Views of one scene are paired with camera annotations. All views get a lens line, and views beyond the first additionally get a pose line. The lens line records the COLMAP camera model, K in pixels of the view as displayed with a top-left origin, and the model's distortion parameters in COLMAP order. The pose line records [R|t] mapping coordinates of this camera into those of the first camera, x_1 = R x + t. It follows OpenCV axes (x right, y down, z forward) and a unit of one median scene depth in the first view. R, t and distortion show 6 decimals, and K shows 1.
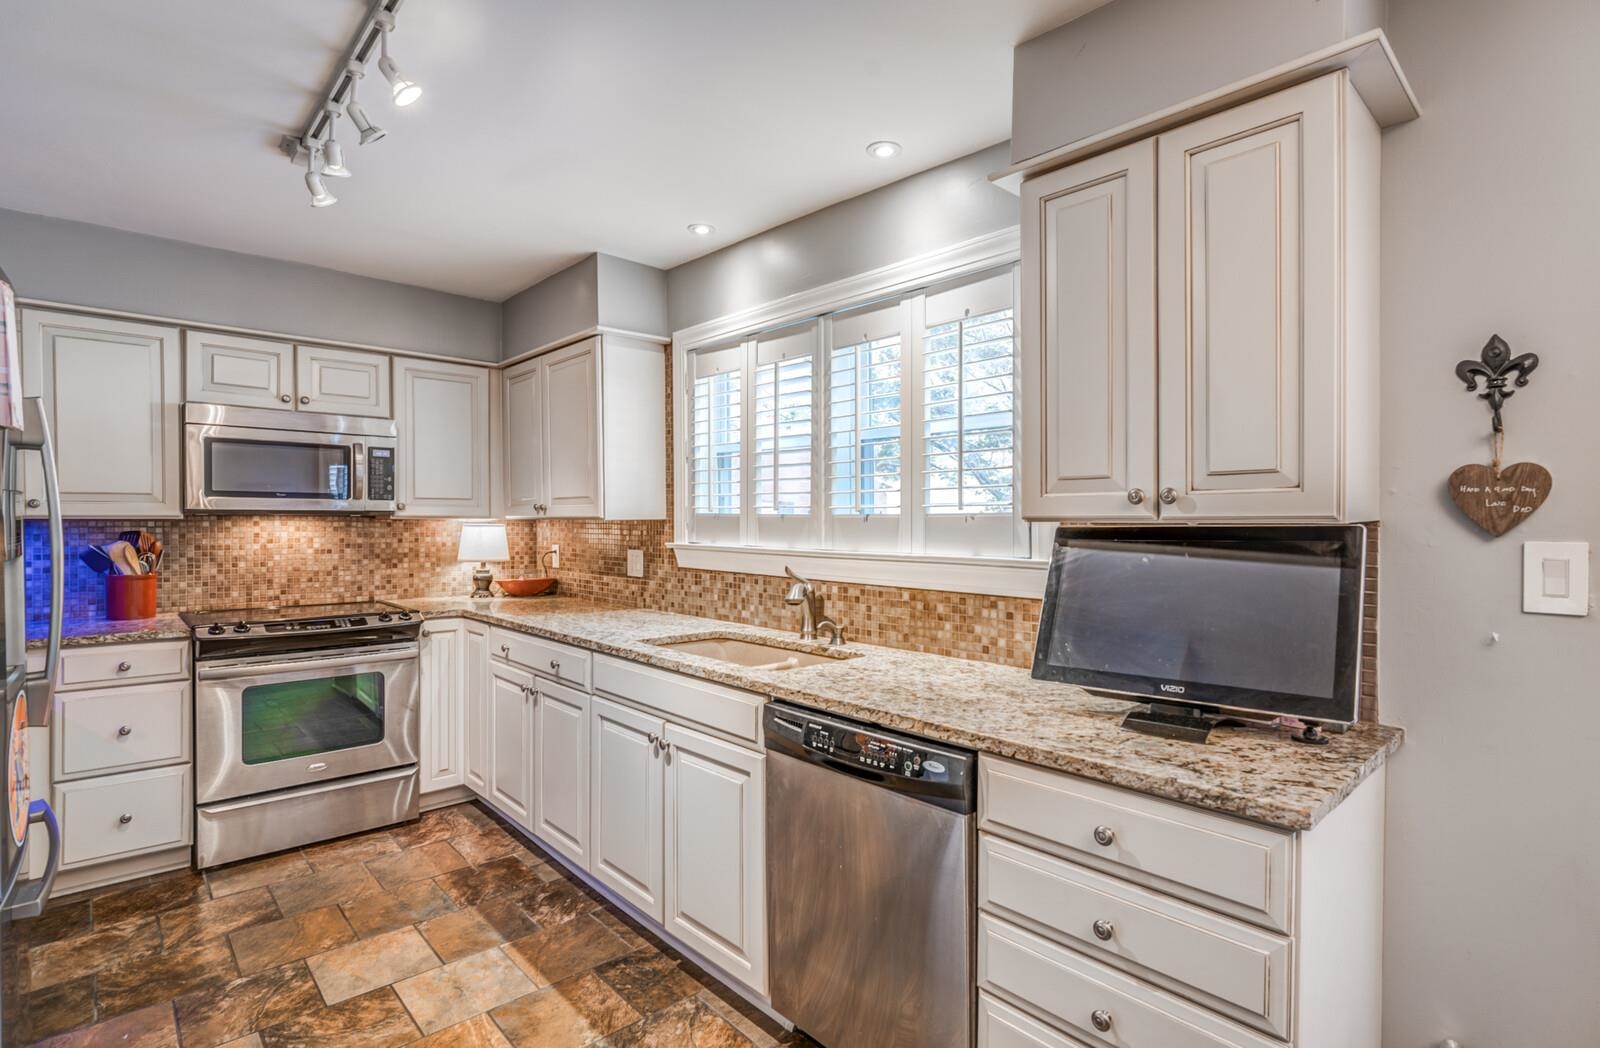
lens RADIAL K [[768.9, 0, 789.2], [0, 768.9, 530.6], [0, 0, 1]] dist [-0.006903, 0.001326]
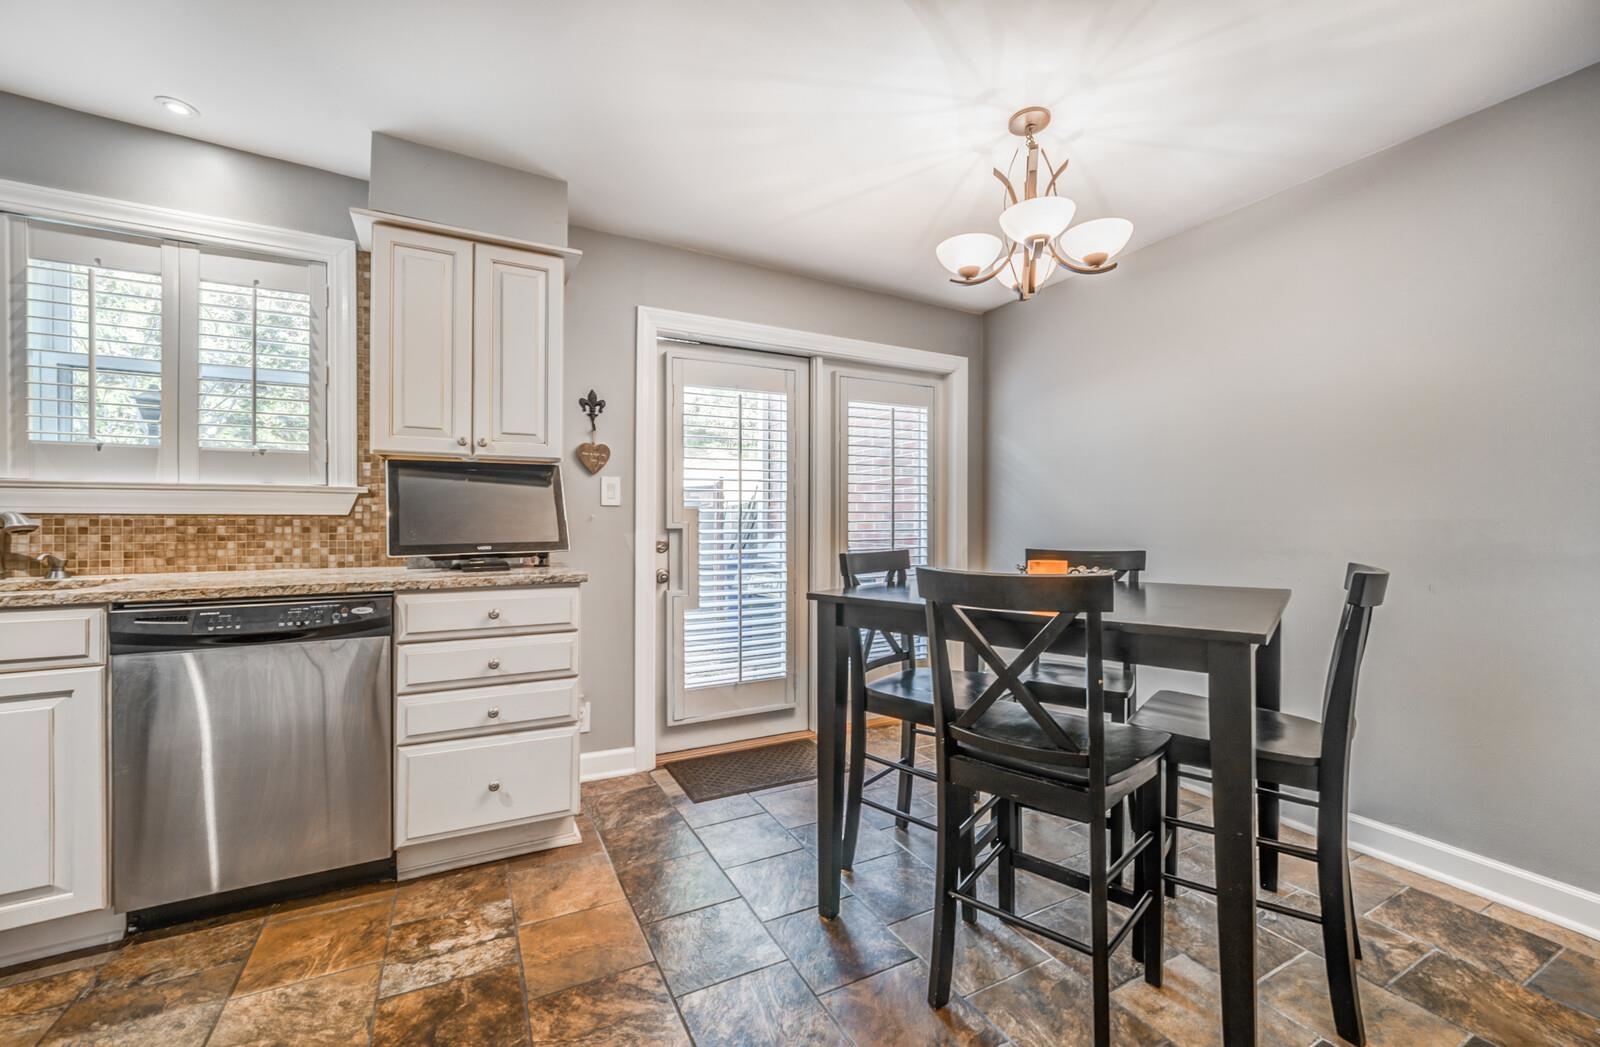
lens RADIAL K [[658.4, 0, 793.7], [0, 658.4, 518.1], [0, 0, 1]] dist [-0.004068, 0.000506]
pose [[0.249356, 0.004503, 0.968402, -0.502700], [0.009113, 0.999934, -0.006996, 0.091618], [-0.968369, 0.010570, 0.249298, -0.064064]]
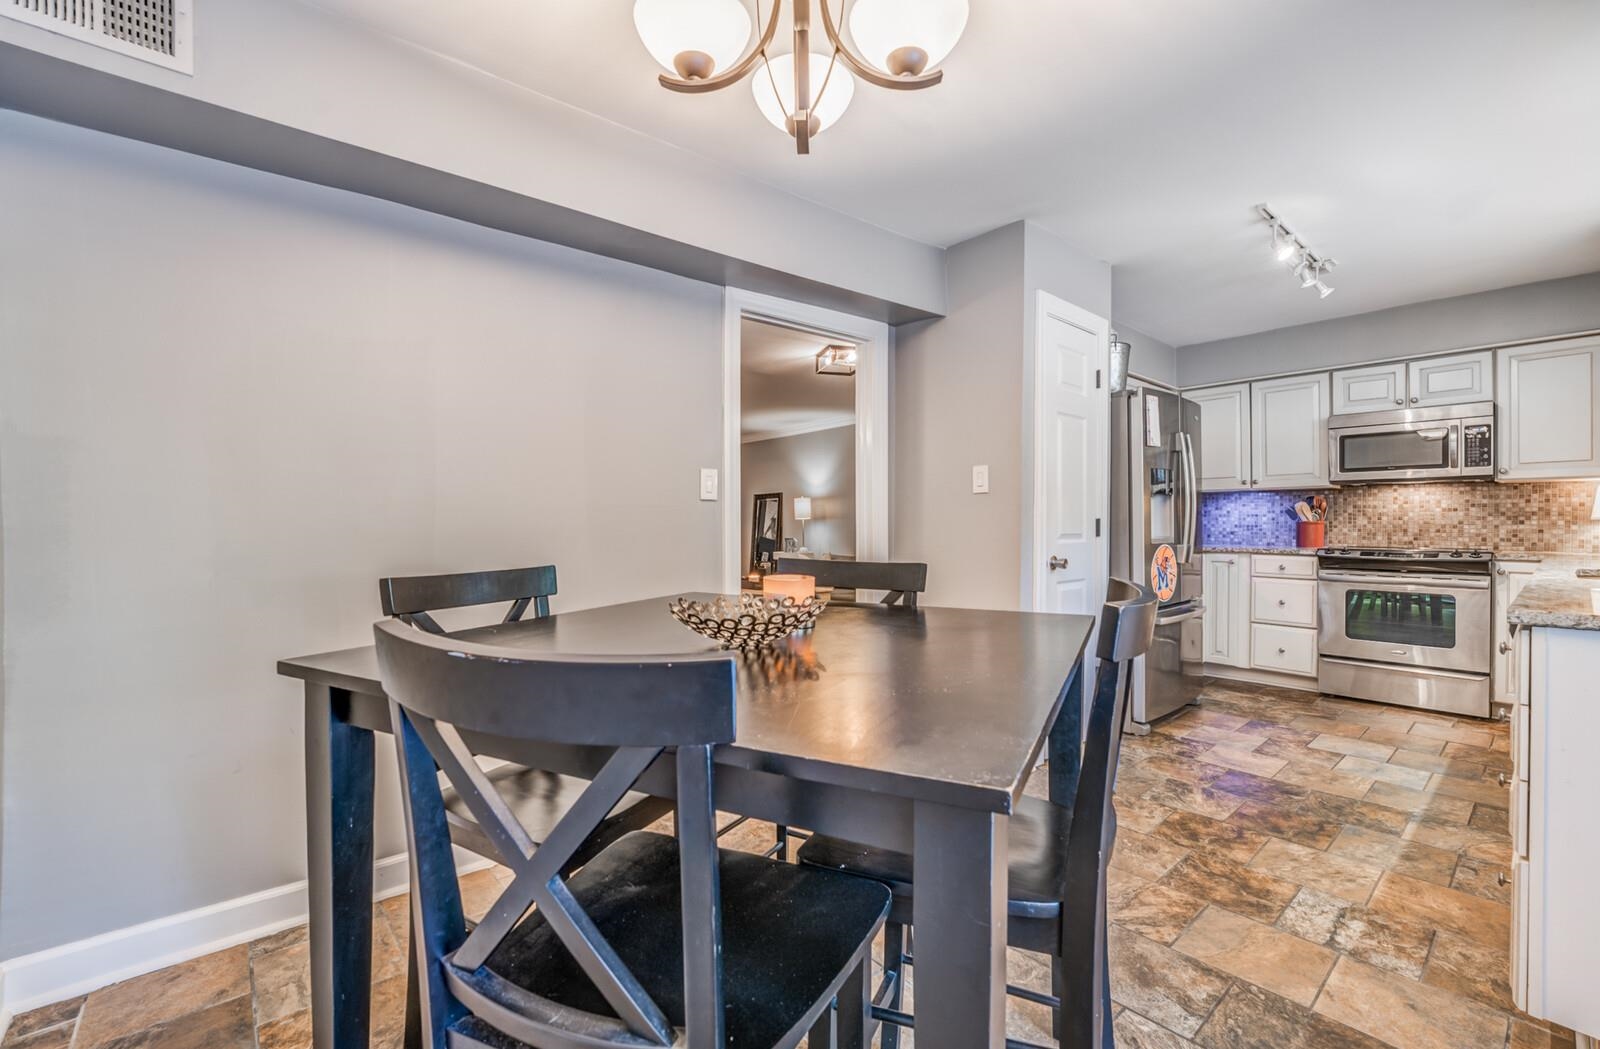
lens RADIAL K [[663.4, 0, 804.2], [0, 663.4, 525.6], [0, 0, 1]] dist [-0.014713, 0.000877]
pose [[-0.021154, 0.003932, -0.999768, 0.830582], [-0.010484, 0.999936, 0.004155, 0.094149], [0.999721, 0.010570, -0.021112, -0.131192]]
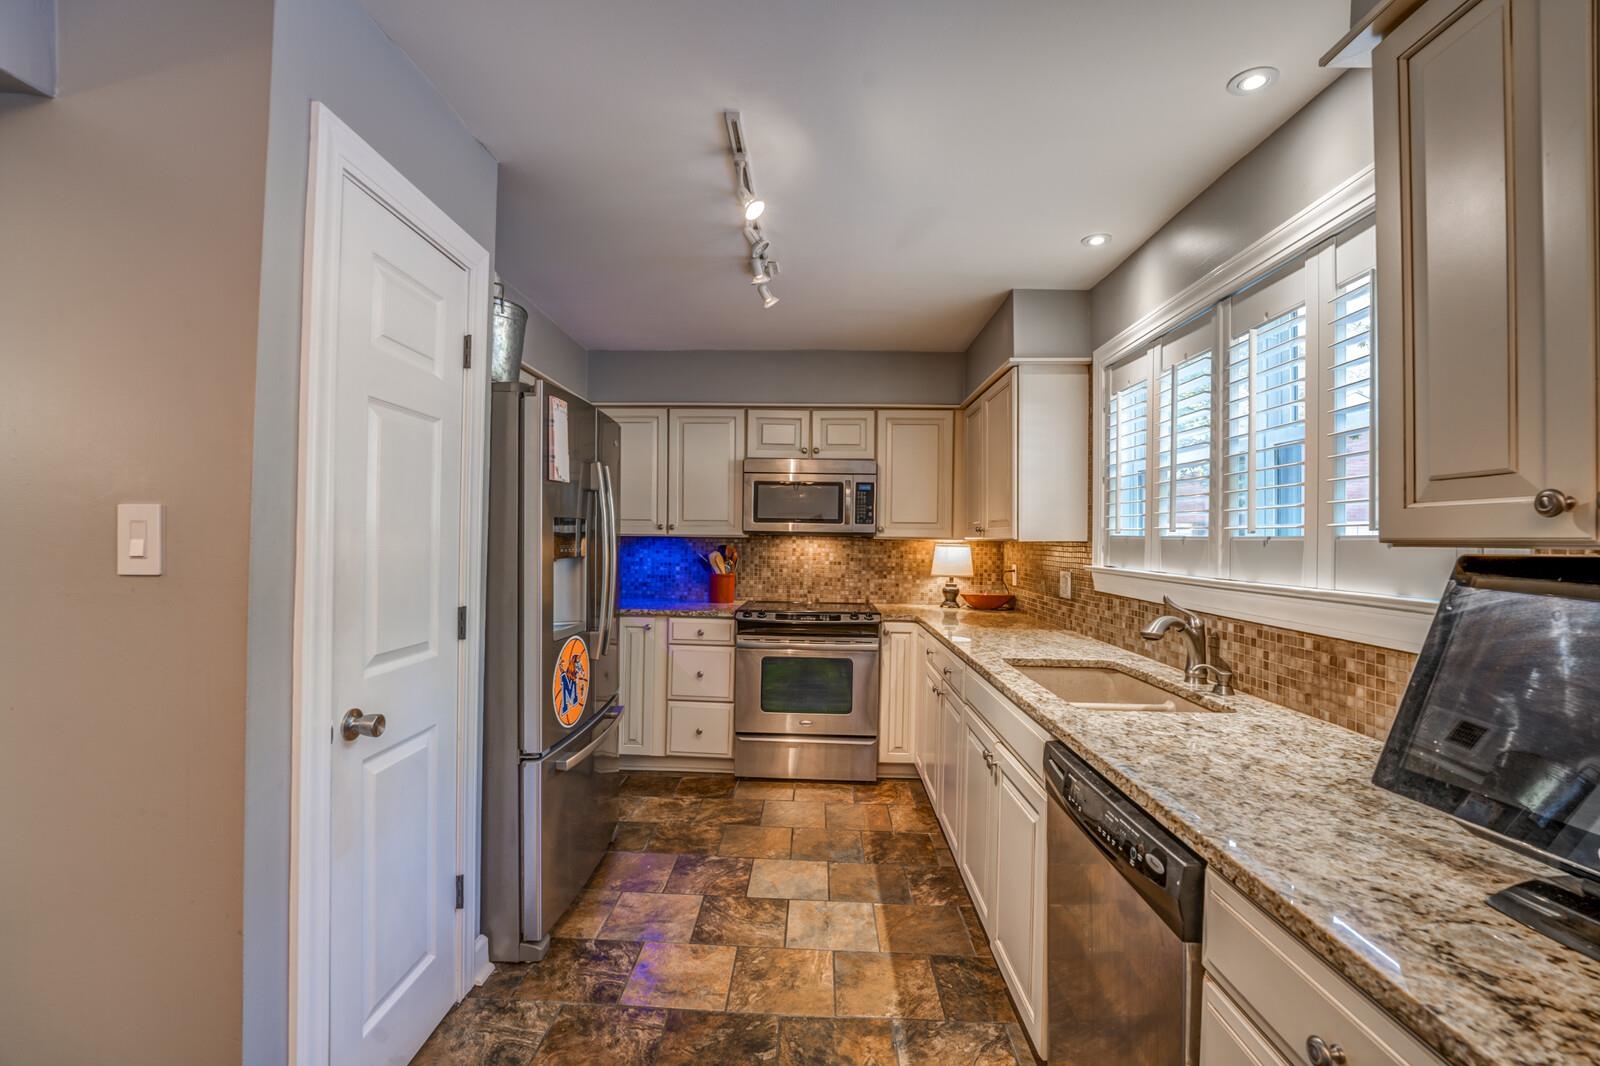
lens RADIAL K [[678.6, 0, 793.9], [0, 678.6, 541.6], [0, 0, 1]] dist [-0.023596, 0.002043]
pose [[0.719314, 0.011651, -0.694587, 0.238786], [-0.023601, 0.999692, -0.007672, 0.000945], [0.694284, 0.021911, 0.719368, 0.162283]]
